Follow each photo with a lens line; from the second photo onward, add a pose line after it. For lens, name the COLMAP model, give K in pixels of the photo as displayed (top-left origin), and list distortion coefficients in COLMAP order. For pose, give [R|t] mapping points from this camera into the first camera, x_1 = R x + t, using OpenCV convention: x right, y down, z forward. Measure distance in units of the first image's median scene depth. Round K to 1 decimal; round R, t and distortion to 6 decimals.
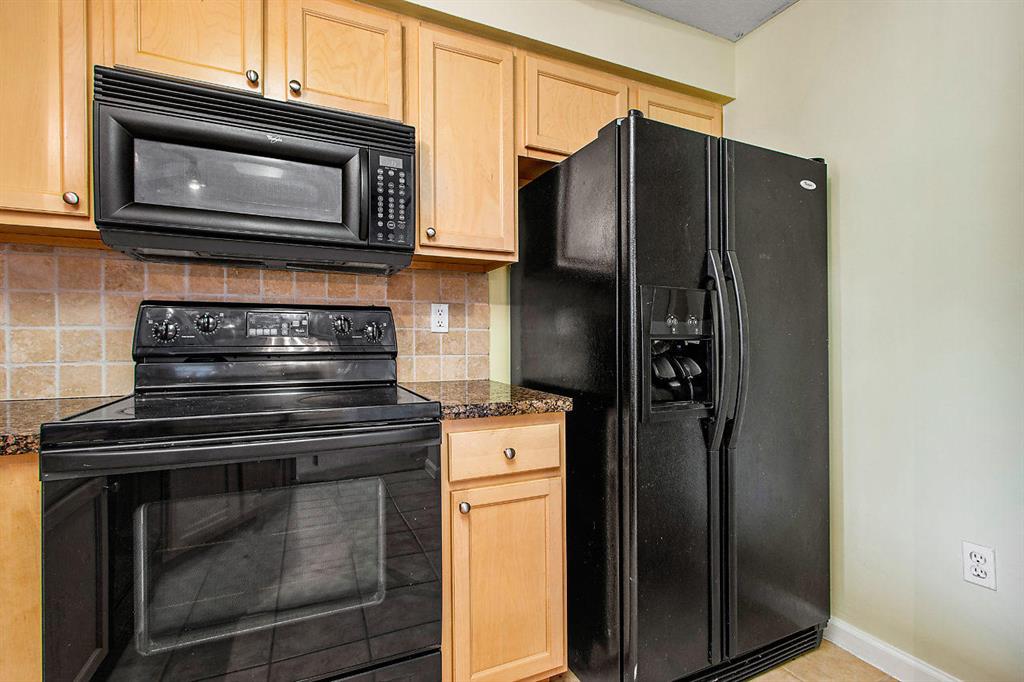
lens RADIAL K [[489.8, 0, 508.7], [0, 489.8, 340.7], [0, 0, 1]] dist [0.000477, 0.002136]
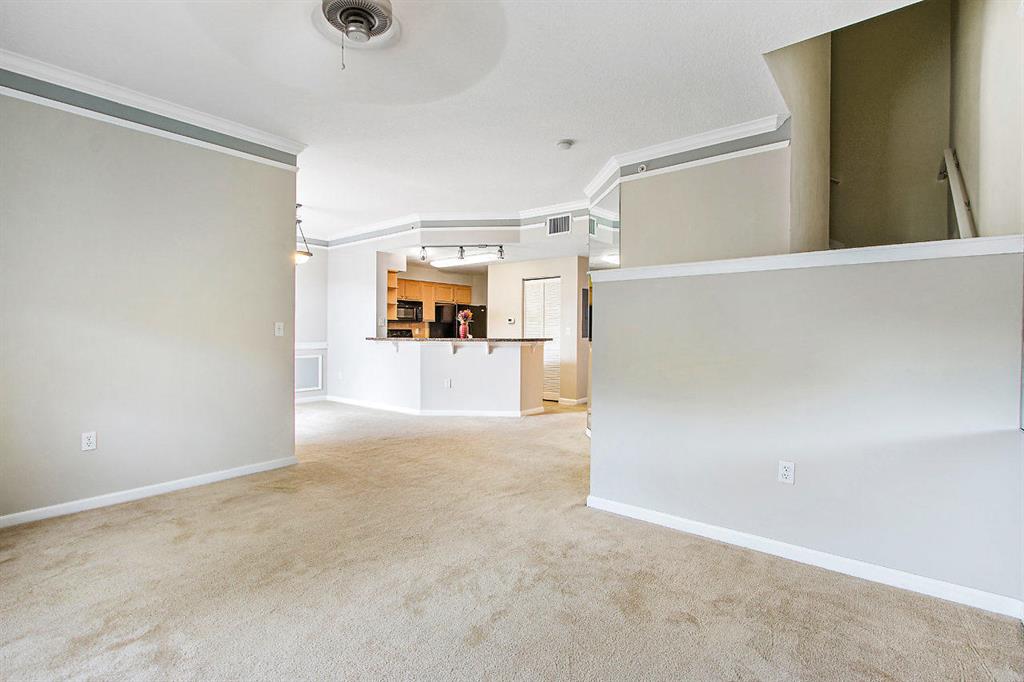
lens RADIAL K [[489.8, 0, 502.7], [0, 489.8, 326.2], [0, 0, 1]] dist [0.000477, 0.002136]
pose [[0.911681, 0.011173, 0.410747, -1.888564], [-0.006015, 0.999886, -0.013848, -0.046443], [-0.410855, 0.010154, 0.911644, -5.266794]]
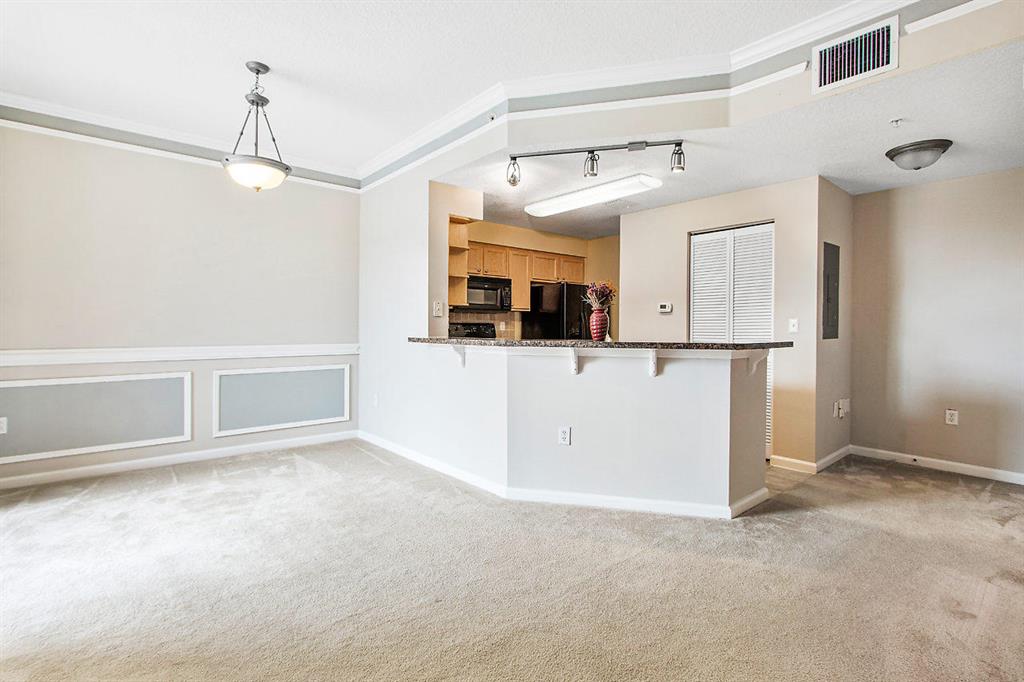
lens RADIAL K [[489.8, 0, 512.2], [0, 489.8, 338.8], [0, 0, 1]] dist [0.000477, 0.002136]
pose [[0.964738, 0.001002, 0.263212, -1.268469], [-0.007054, 0.999732, 0.022050, -0.048762], [-0.263119, -0.023129, 0.964486, -2.906289]]
